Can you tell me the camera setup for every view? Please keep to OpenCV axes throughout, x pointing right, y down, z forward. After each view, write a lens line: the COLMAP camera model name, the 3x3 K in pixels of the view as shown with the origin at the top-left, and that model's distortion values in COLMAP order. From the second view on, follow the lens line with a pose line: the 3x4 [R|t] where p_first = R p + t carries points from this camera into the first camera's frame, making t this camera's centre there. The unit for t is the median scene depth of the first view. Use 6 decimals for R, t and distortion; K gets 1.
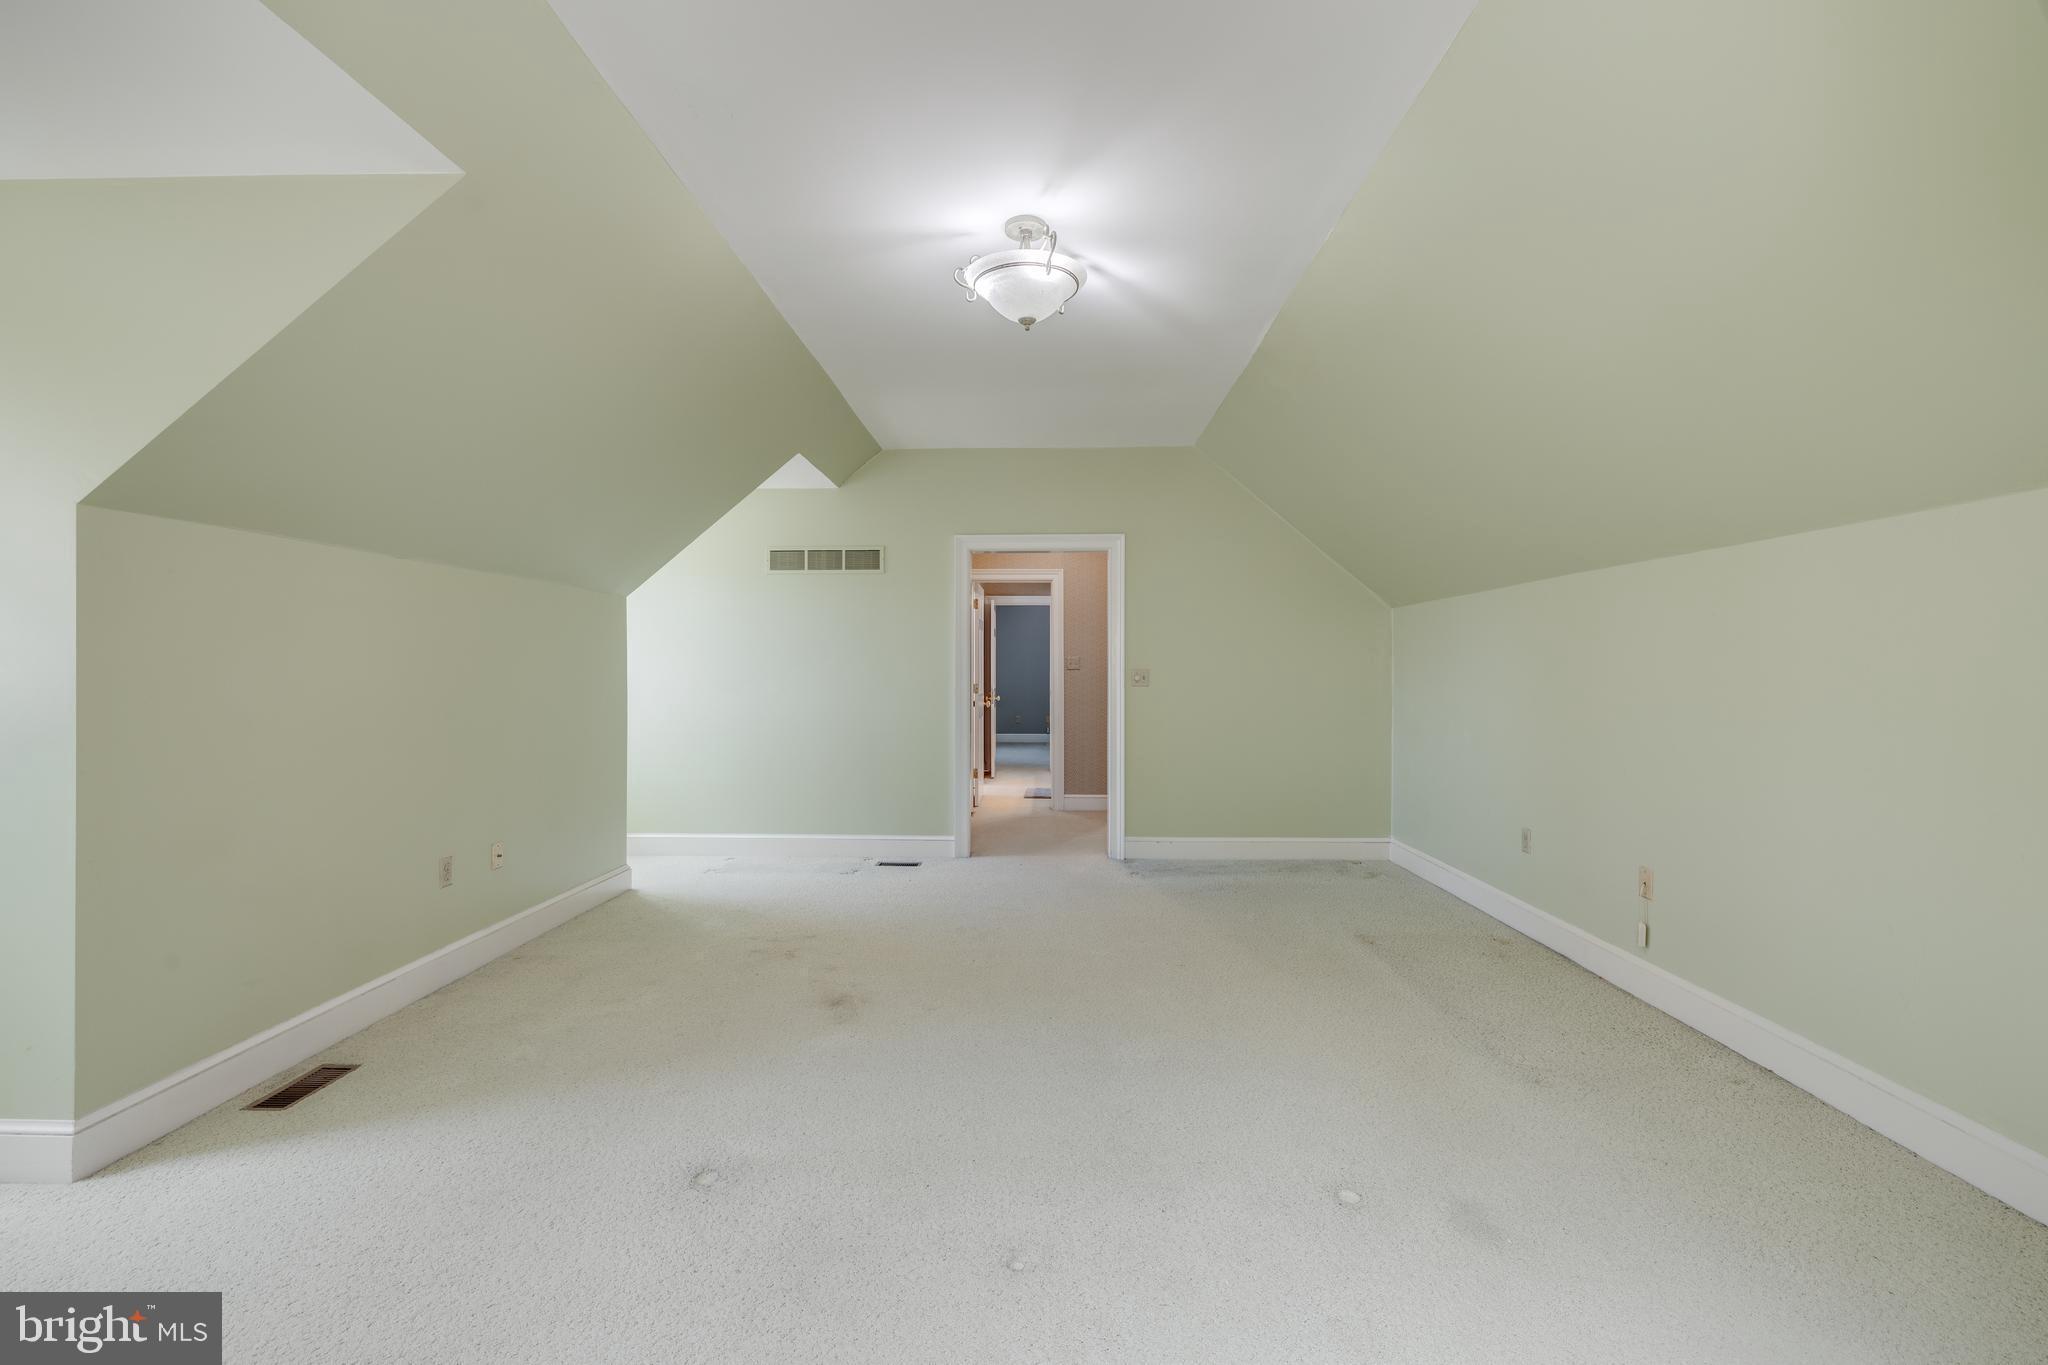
lens RADIAL K [[842.2, 0, 1022.3], [0, 842.2, 663.0], [0, 0, 1]] dist [0.003447, 0.000492]
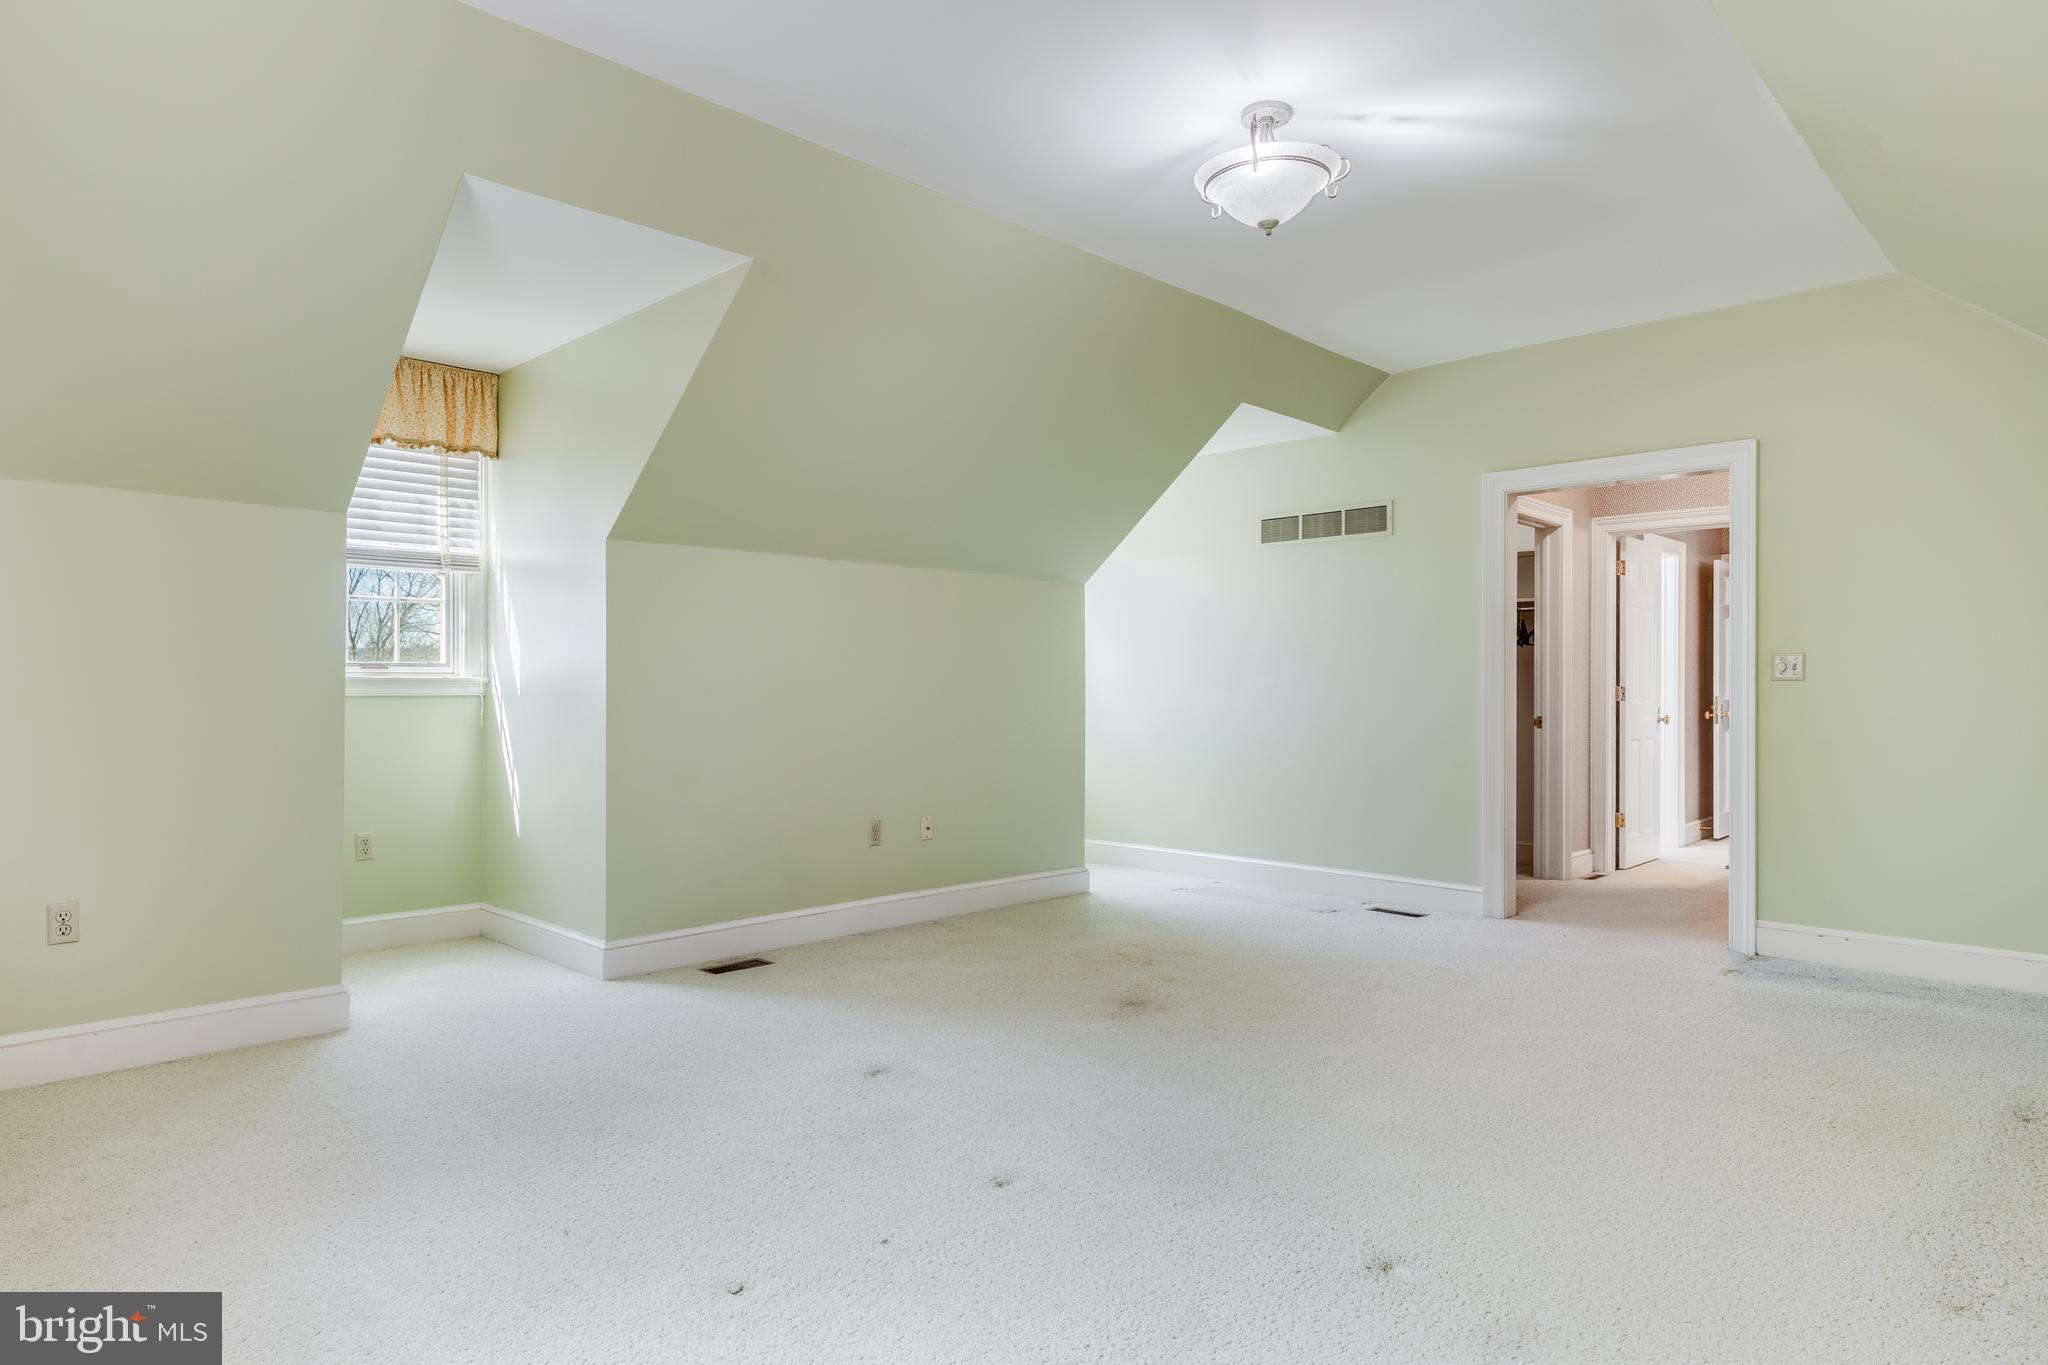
lens RADIAL K [[1180.0, 0, 1024.0], [0, 1180.0, 682.5], [0, 0, 1]] dist [-0.000537, -0.000043]
pose [[0.720654, -0.003674, -0.693285, 0.354169], [0.006770, 0.999976, 0.001738, 0.024884], [0.693262, -0.005946, 0.720661, -0.009584]]
